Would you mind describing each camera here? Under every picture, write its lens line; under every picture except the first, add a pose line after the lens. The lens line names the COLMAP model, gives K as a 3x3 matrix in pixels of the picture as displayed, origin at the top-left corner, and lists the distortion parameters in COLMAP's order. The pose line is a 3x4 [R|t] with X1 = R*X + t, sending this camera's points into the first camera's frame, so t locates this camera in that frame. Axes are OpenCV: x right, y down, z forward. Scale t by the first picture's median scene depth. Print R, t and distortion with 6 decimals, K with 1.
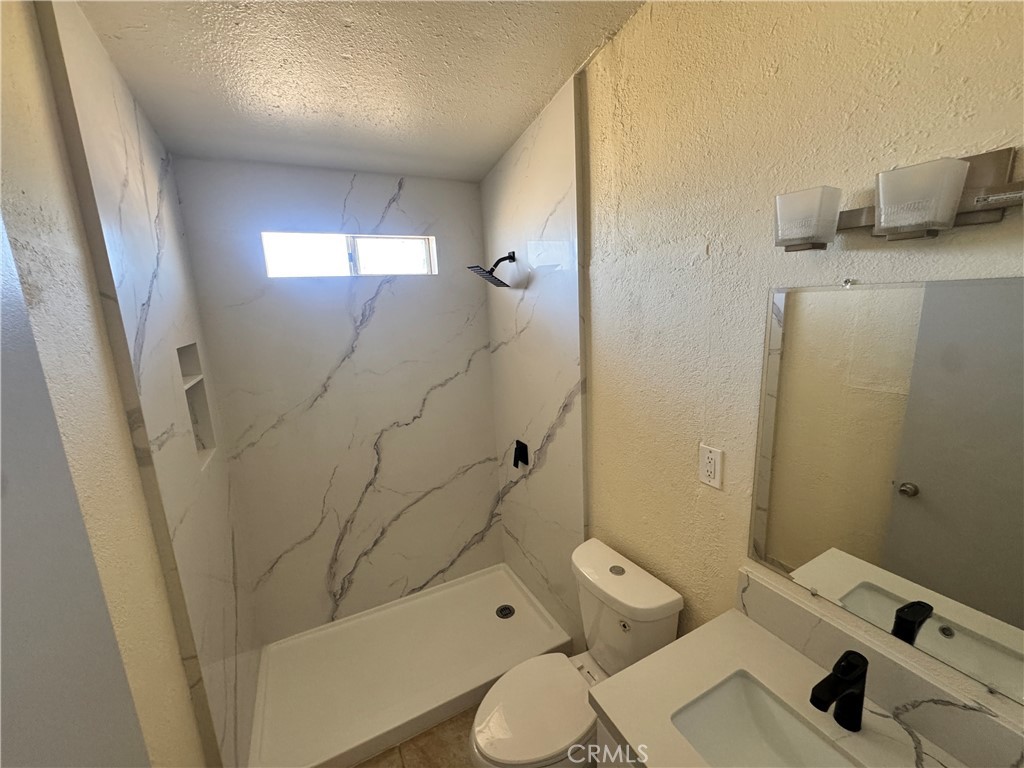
lens RADIAL K [[410.9, 0, 510.2], [0, 410.9, 383.9], [0, 0, 1]] dist [-0.003703, 0.000711]
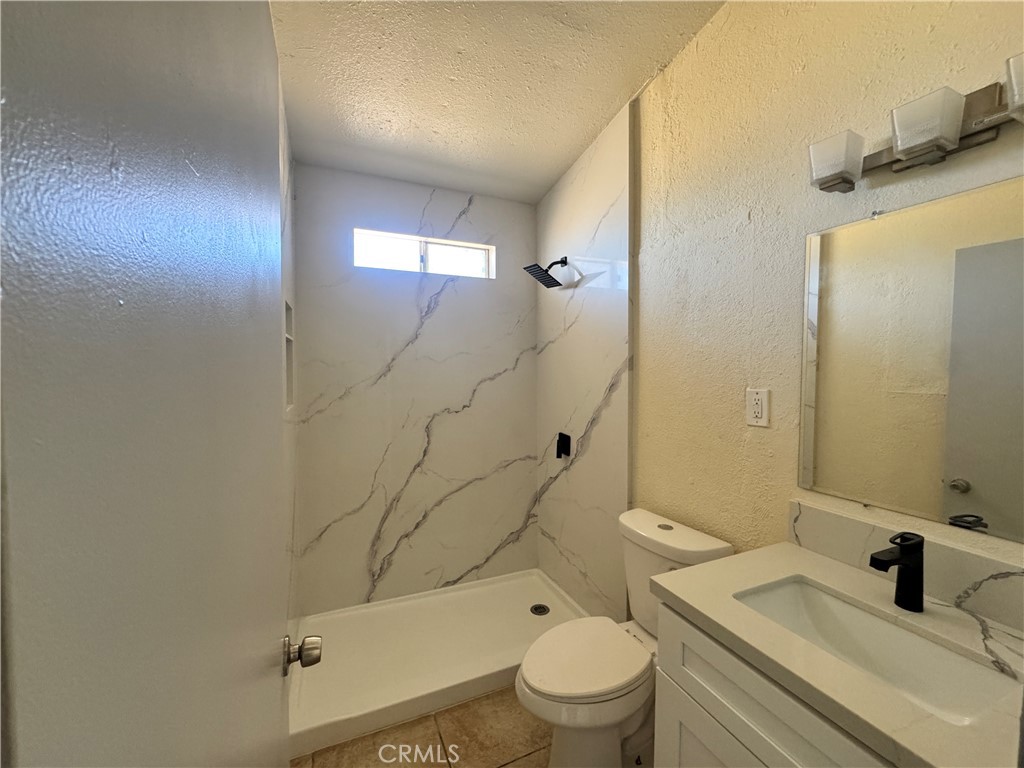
lens RADIAL K [[410.9, 0, 509.9], [0, 410.9, 383.6], [0, 0, 1]] dist [-0.003703, 0.000711]
pose [[0.997060, 0.050415, -0.057707, -0.061681], [-0.058867, 0.986055, -0.155660, 0.204855], [0.049055, 0.158600, 0.986124, -0.065005]]
